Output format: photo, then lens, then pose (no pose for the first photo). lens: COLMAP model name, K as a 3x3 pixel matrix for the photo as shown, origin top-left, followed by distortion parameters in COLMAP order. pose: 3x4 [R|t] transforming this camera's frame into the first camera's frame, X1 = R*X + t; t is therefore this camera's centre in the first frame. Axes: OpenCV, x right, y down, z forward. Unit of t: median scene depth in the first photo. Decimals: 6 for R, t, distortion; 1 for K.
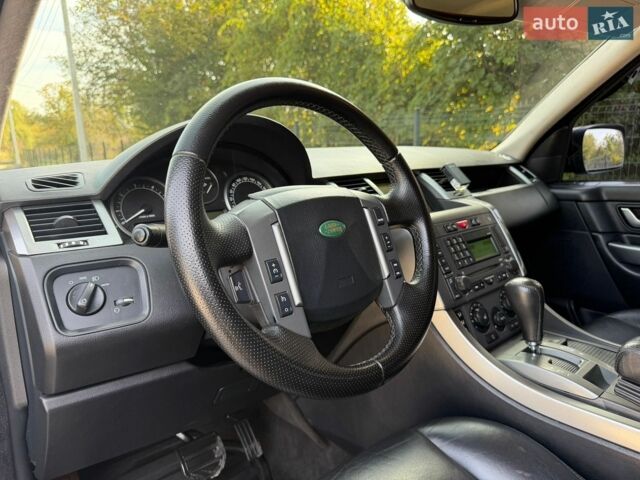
lens RADIAL K [[470.1, 0, 317.0], [0, 470.1, 242.5], [0, 0, 1]] dist [-0.014093, -0.006240]
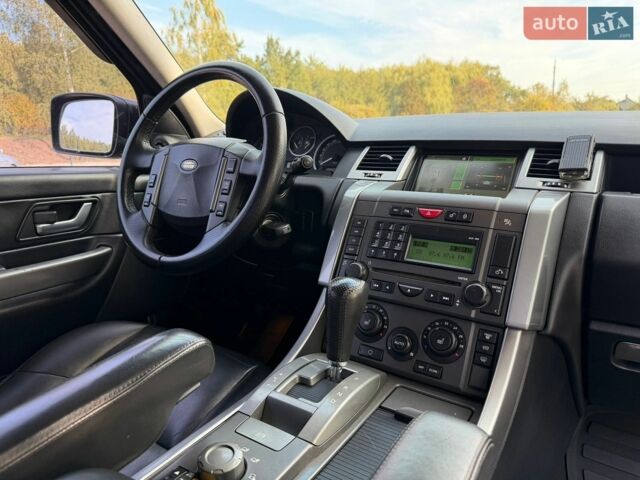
lens RADIAL K [[459.5, 0, 320.0], [0, 459.5, 240.0], [0, 0, 1]] dist [0.093582, -0.160033]
pose [[0.232367, 0.234927, -0.943830, 0.961080], [-0.192601, 0.962289, 0.192104, -0.103846], [0.953368, 0.137144, 0.268851, 0.631039]]
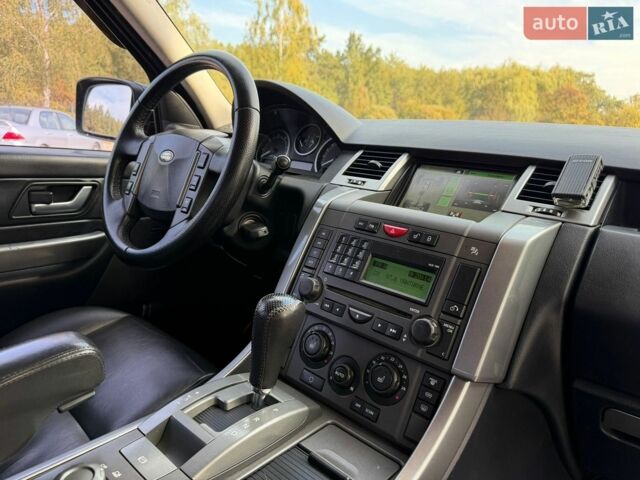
lens RADIAL K [[459.5, 0, 320.0], [0, 459.5, 240.0], [0, 0, 1]] dist [0.093582, -0.160033]
pose [[0.078651, 0.255882, -0.963503, 0.916016], [-0.255980, 0.939275, 0.228552, -0.145958], [0.963477, 0.228662, 0.139376, 0.799237]]
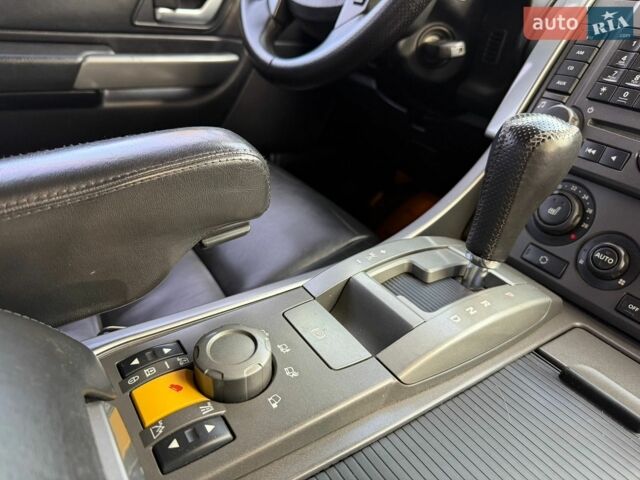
lens RADIAL K [[470.1, 0, 317.0], [0, 470.1, 242.5], [0, 0, 1]] dist [-0.014093, -0.006240]
pose [[-0.158982, 0.478147, -0.863771, 0.741300], [-0.282063, 0.816435, 0.503859, 0.015161], [0.946132, 0.323742, 0.005069, 0.717791]]
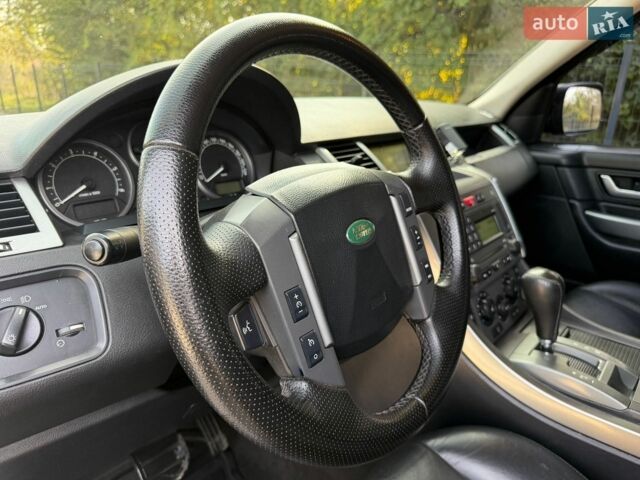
lens RADIAL K [[470.1, 0, 317.0], [0, 470.1, 242.5], [0, 0, 1]] dist [-0.014093, -0.006240]
pose [[0.990107, 0.001214, 0.140311, -0.089757], [-0.019194, 0.991734, 0.126864, -0.066940], [-0.138997, -0.128302, 0.981946, 0.170437]]
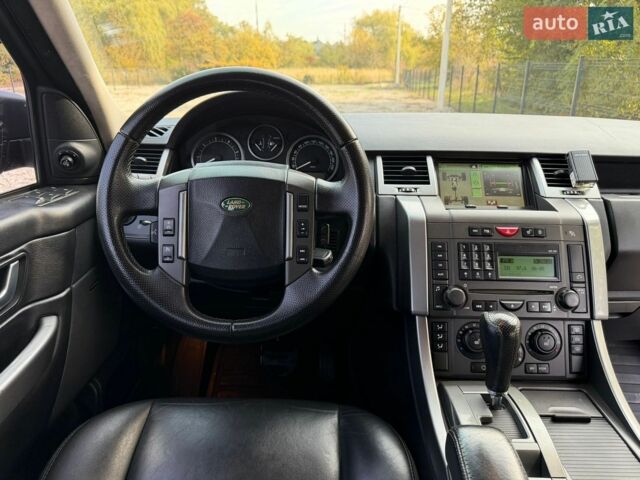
lens RADIAL K [[470.1, 0, 317.0], [0, 470.1, 242.5], [0, 0, 1]] dist [-0.014093, -0.006240]
pose [[0.721717, 0.265153, -0.639389, 0.591592], [-0.161927, 0.962765, 0.216478, -0.141327], [0.672981, -0.052702, 0.737780, 0.165444]]
